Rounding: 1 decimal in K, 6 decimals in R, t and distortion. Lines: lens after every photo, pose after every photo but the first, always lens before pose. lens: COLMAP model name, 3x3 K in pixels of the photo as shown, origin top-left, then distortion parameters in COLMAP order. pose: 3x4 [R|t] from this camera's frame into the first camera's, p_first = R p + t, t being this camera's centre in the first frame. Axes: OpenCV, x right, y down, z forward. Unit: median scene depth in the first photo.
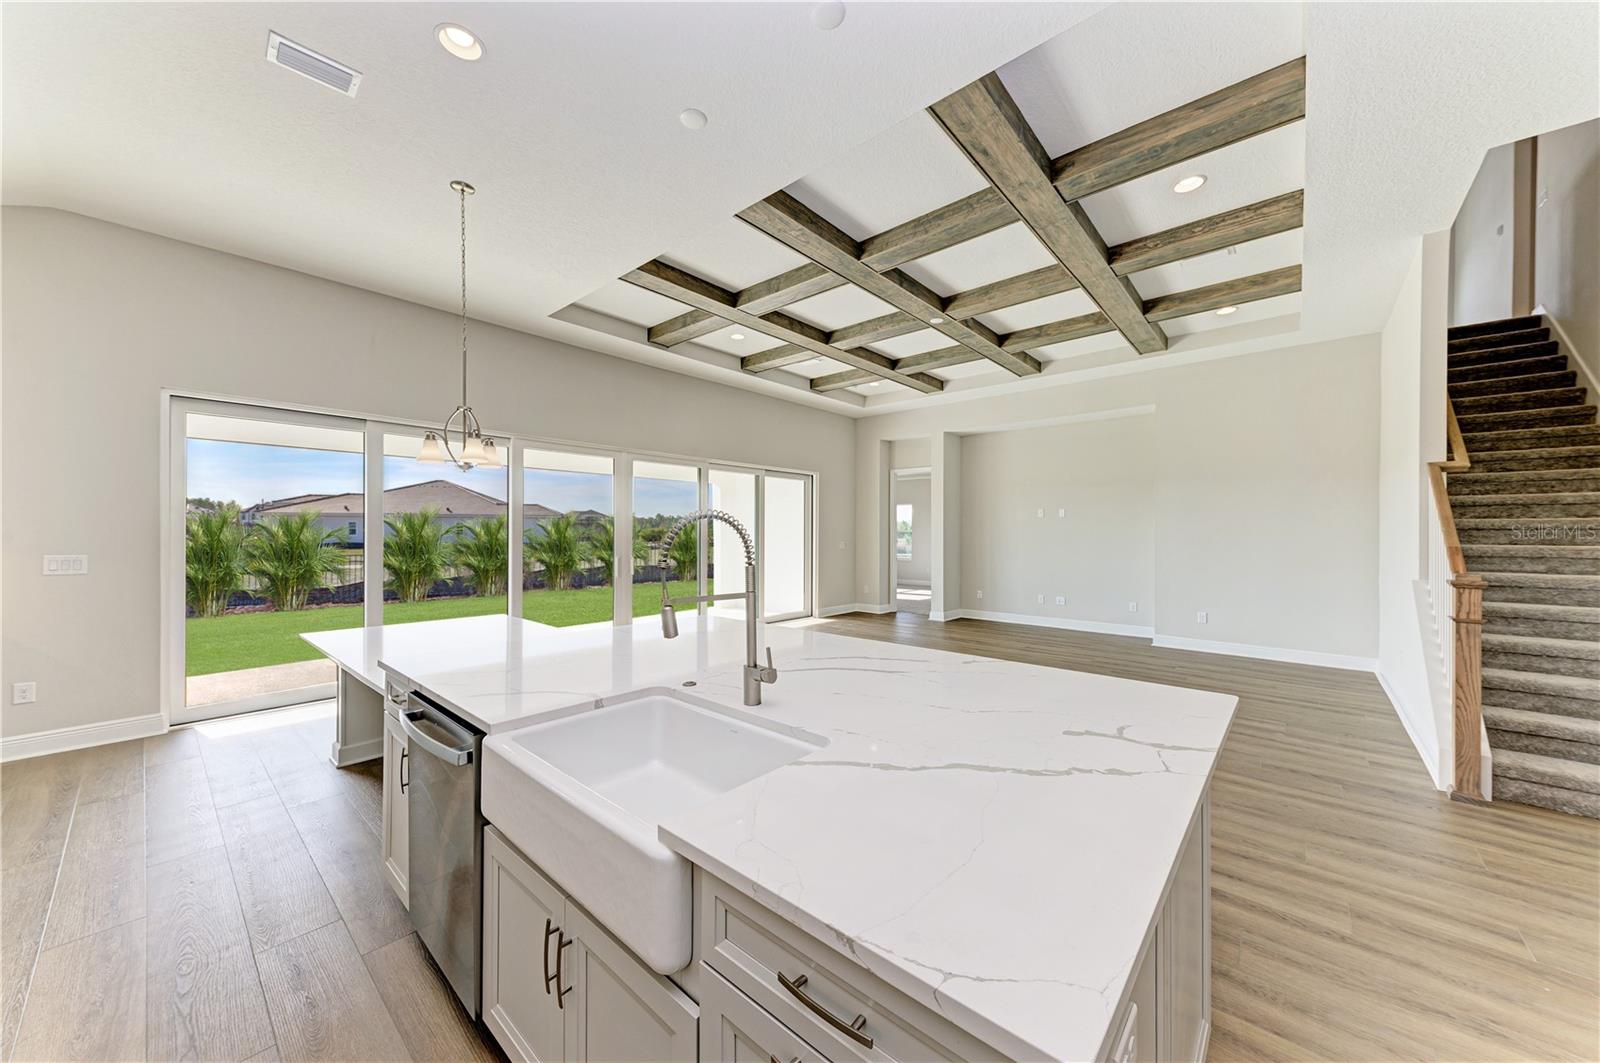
lens RADIAL K [[596.4, 0, 754.6], [0, 596.4, 546.0], [0, 0, 1]] dist [0.013211, -0.000046]
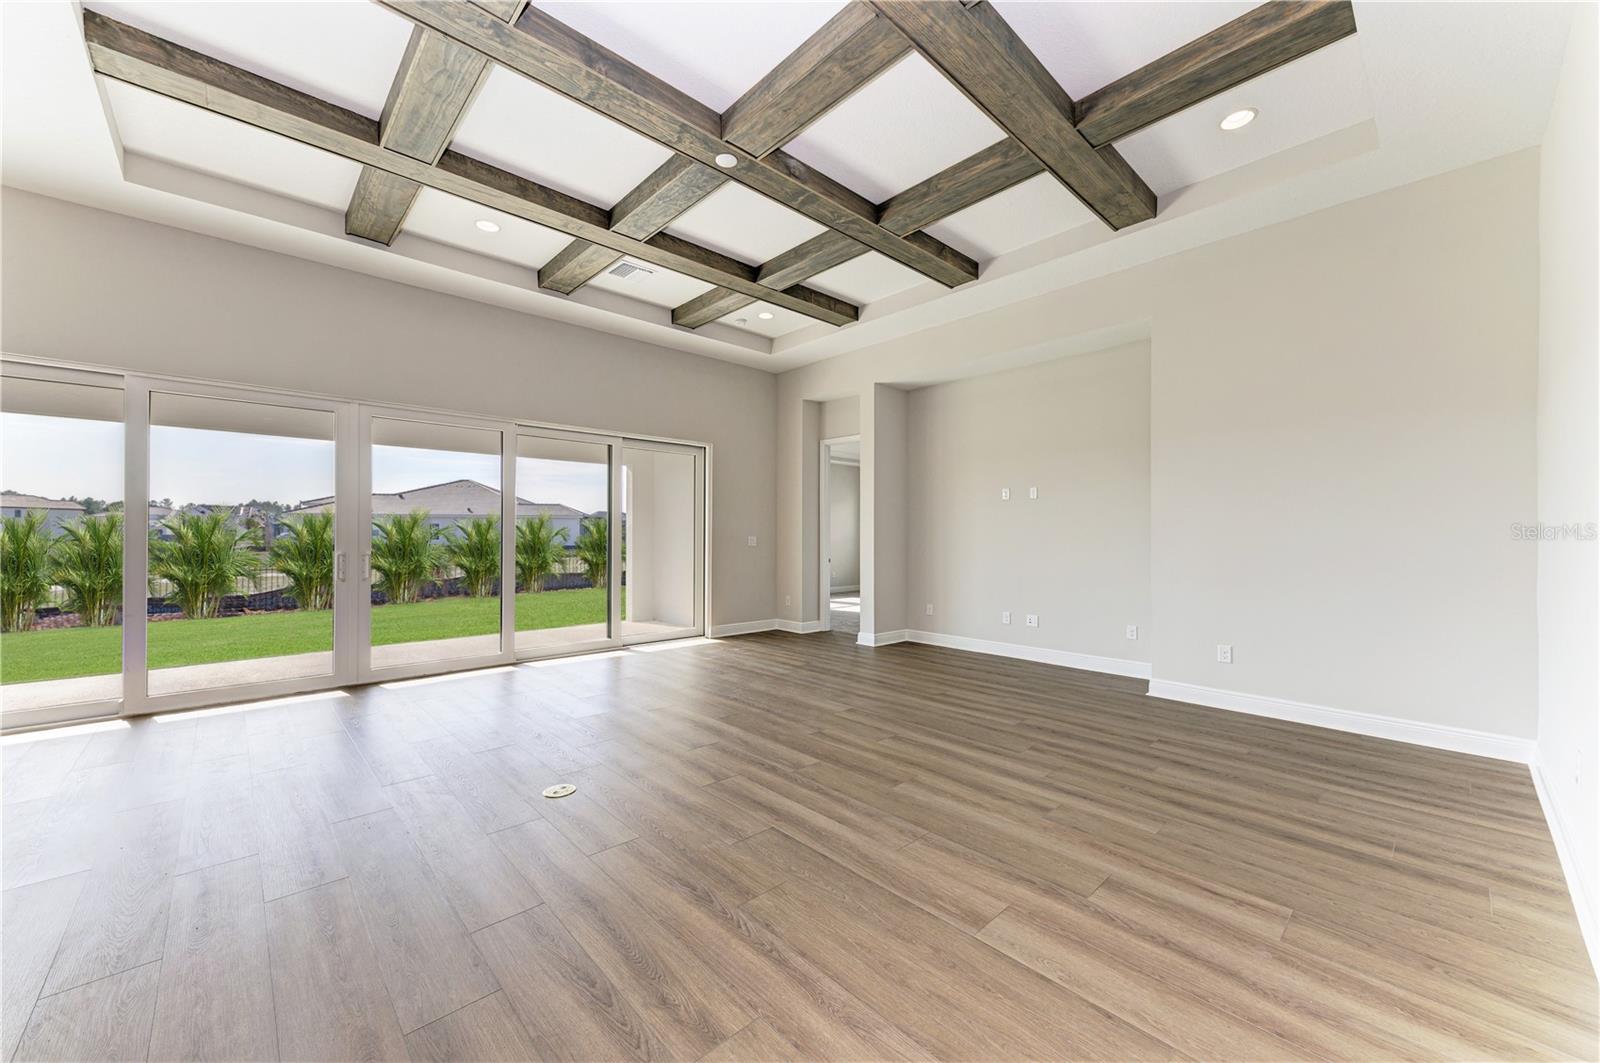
lens RADIAL K [[608.1, 0, 800.0], [0, 608.1, 531.5], [0, 0, 1]] dist [0.000591, -0.000049]
pose [[0.999600, -0.012259, -0.025502, 0.187535], [0.011967, 0.999862, -0.011562, -0.003333], [0.025640, 0.011253, 0.999608, 0.202350]]
